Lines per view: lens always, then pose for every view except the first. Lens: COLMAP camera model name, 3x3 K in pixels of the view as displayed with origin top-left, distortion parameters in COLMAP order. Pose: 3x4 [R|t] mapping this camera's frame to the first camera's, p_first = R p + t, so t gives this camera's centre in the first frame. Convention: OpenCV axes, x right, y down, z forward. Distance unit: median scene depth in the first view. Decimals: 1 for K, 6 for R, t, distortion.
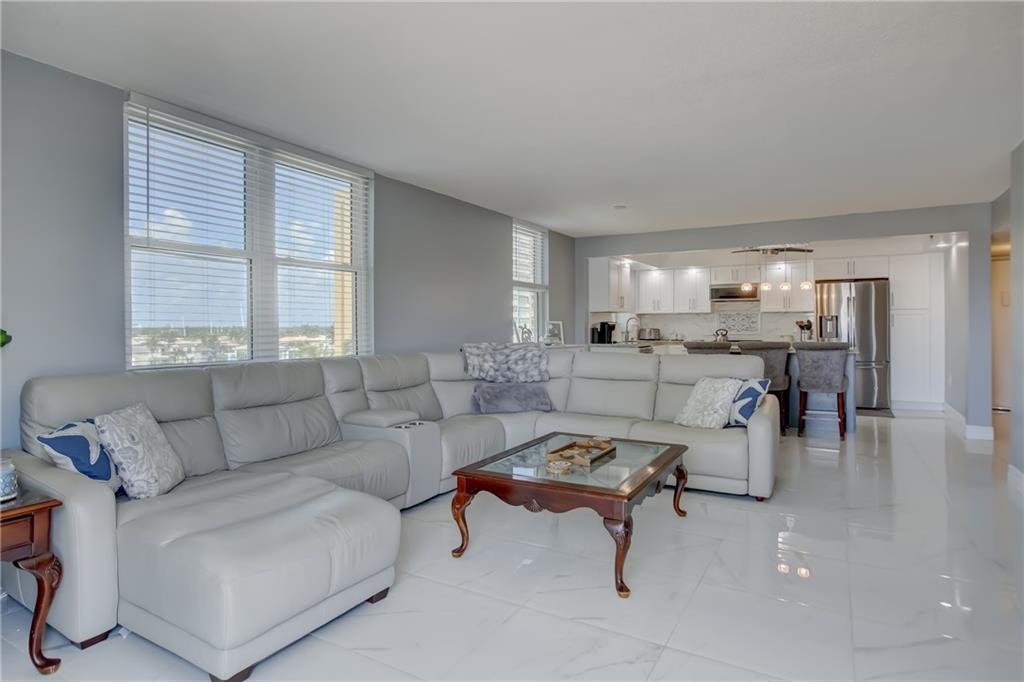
lens RADIAL K [[562.2, 0, 520.7], [0, 562.2, 328.0], [0, 0, 1]] dist [-0.035886, 0.017794]
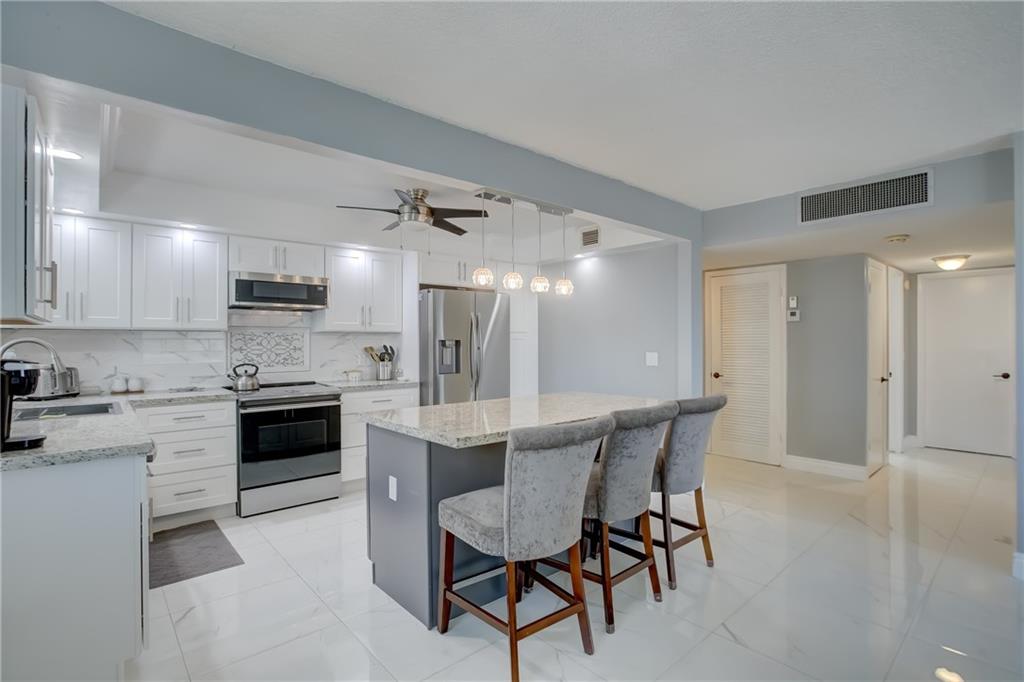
lens RADIAL K [[500.3, 0, 513.0], [0, 500.3, 340.7], [0, 0, 1]] dist [-0.019920, 0.004636]
pose [[0.345059, 0.003762, 0.938573, 0.034842], [0.000613, 0.999991, -0.004234, -0.020562], [-0.938581, 0.002037, 0.345054, 0.797158]]
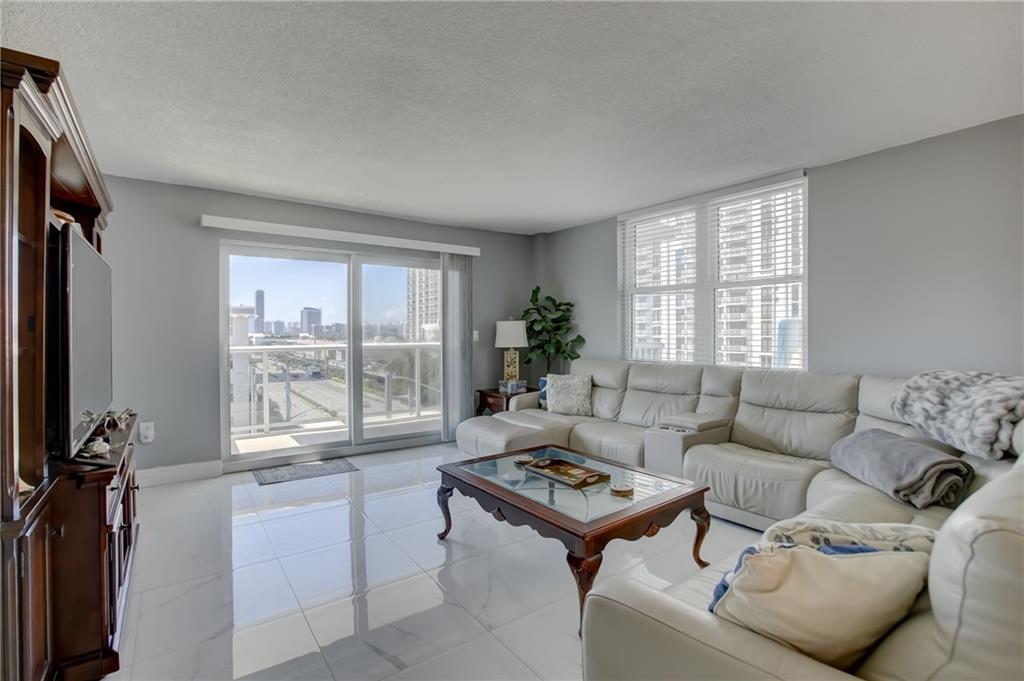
lens RADIAL K [[477.4, 0, 513.4], [0, 477.4, 335.2], [0, 0, 1]] dist [-0.047229, 0.014592]
pose [[-0.408334, 0.010571, -0.912771, 0.389521], [0.002611, 0.999942, 0.010413, -0.010662], [0.912829, 0.001869, -0.408338, 0.543679]]
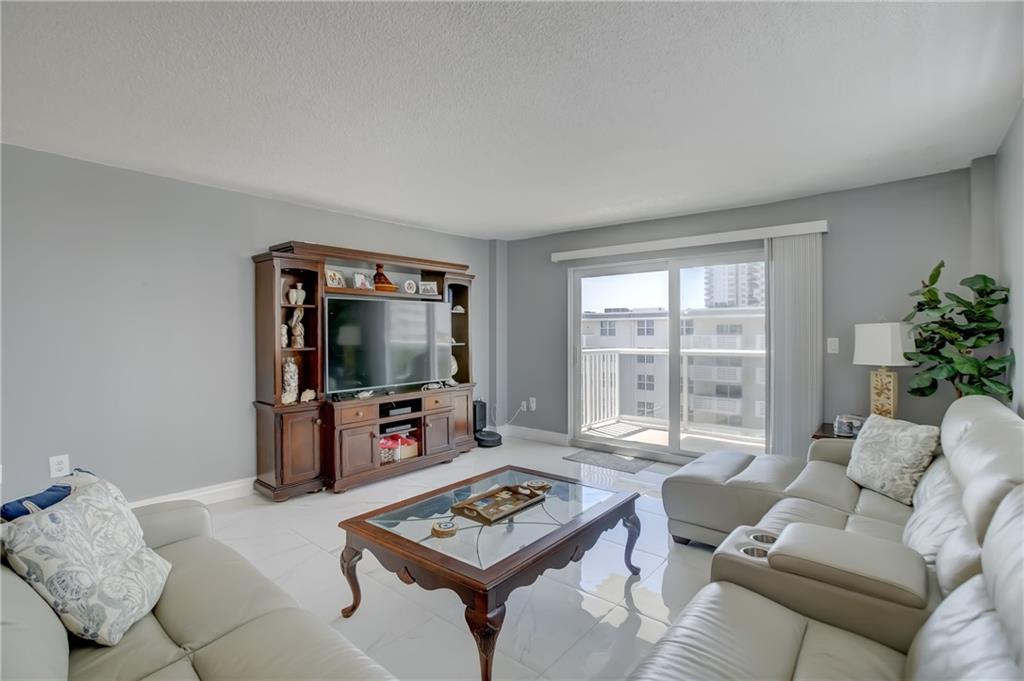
lens RADIAL K [[477.4, 0, 511.0], [0, 477.4, 330.9], [0, 0, 1]] dist [-0.047229, 0.014592]
pose [[-0.982004, 0.008131, 0.188686, -0.021670], [0.007649, 0.999965, -0.003279, -0.018949], [-0.188706, -0.001777, -0.982032, 0.748866]]
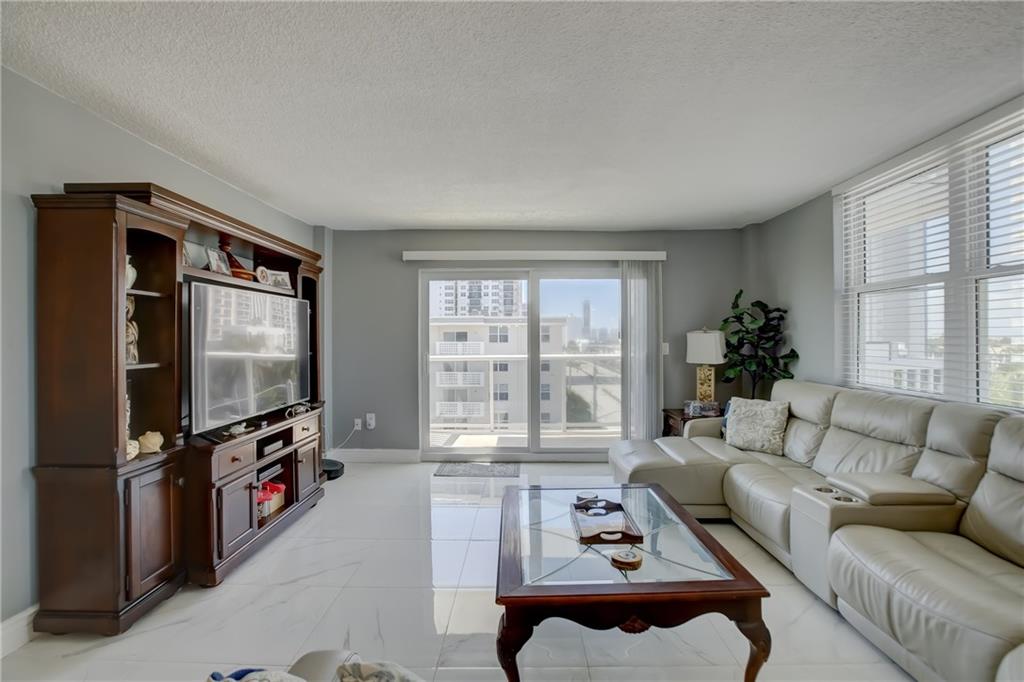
lens RADIAL K [[477.4, 0, 516.0], [0, 477.4, 336.6], [0, 0, 1]] dist [-0.047229, 0.014592]
pose [[-0.875387, 0.004748, -0.483400, 0.237031], [0.006713, 0.999975, -0.002336, -0.019012], [0.483376, -0.005290, -0.875397, 0.668640]]
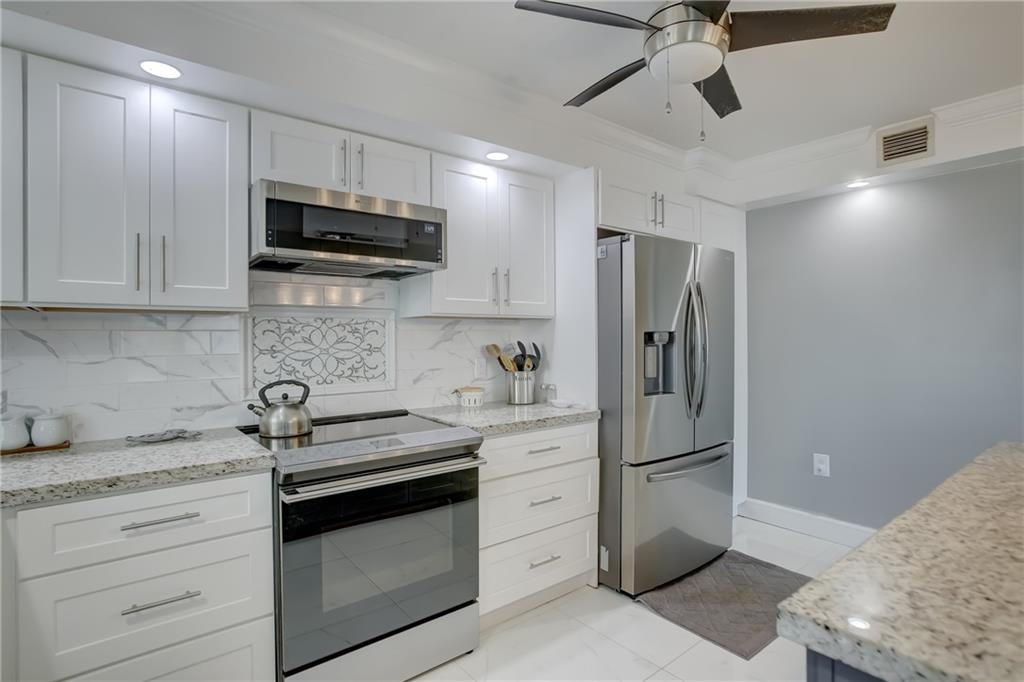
lens RADIAL K [[529.7, 0, 520.3], [0, 529.7, 339.6], [0, 0, 1]] dist [-0.025496, 0.004940]
pose [[0.368866, -0.002564, 0.929479, 0.235822], [0.003583, 0.999993, 0.001336, -0.019637], [-0.929476, 0.002838, 0.368873, 1.045869]]
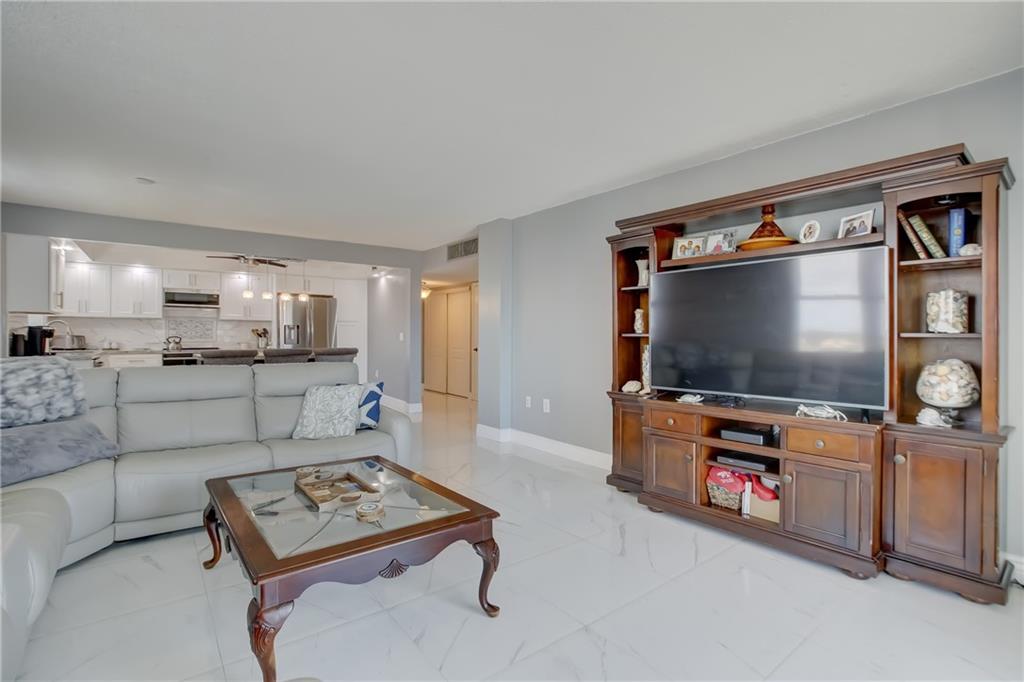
lens RADIAL K [[477.4, 0, 520.5], [0, 477.4, 338.6], [0, 0, 1]] dist [-0.047229, 0.014592]
pose [[0.378065, -0.001064, 0.925778, -0.183283], [-0.005664, 0.999978, 0.003462, -0.000063], [-0.925762, -0.006553, 0.378051, 0.216868]]
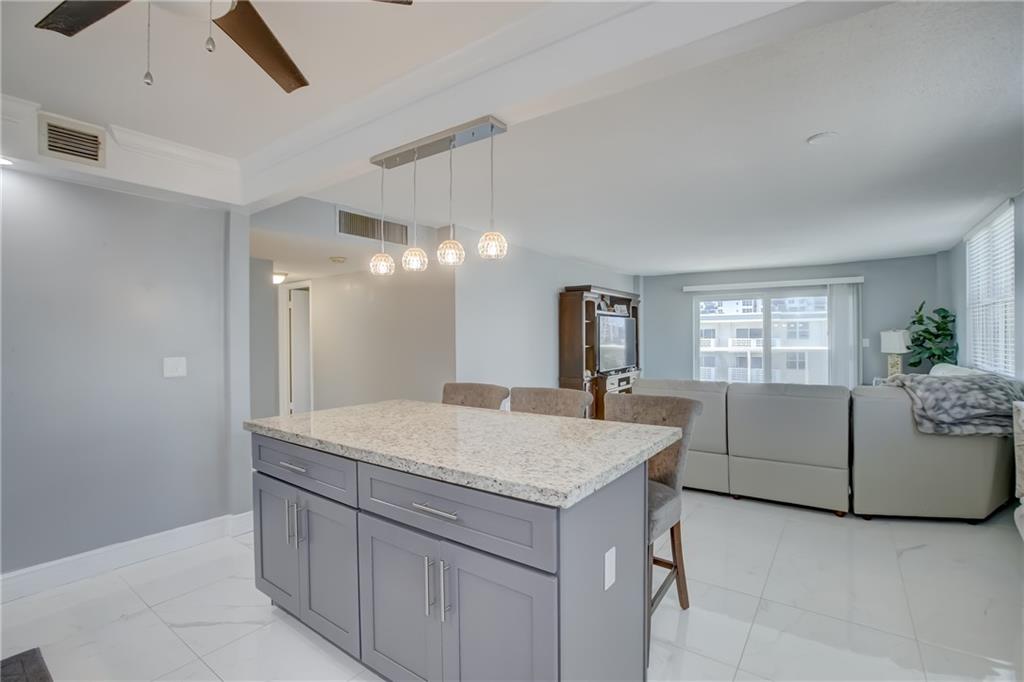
lens RADIAL K [[477.4, 0, 511.8], [0, 477.4, 343.1], [0, 0, 1]] dist [-0.047229, 0.014592]
pose [[-0.994673, 0.010090, 0.102588, 0.352606], [0.011467, 0.999852, 0.012836, -0.021833], [-0.102443, 0.013944, -0.994641, 1.205866]]
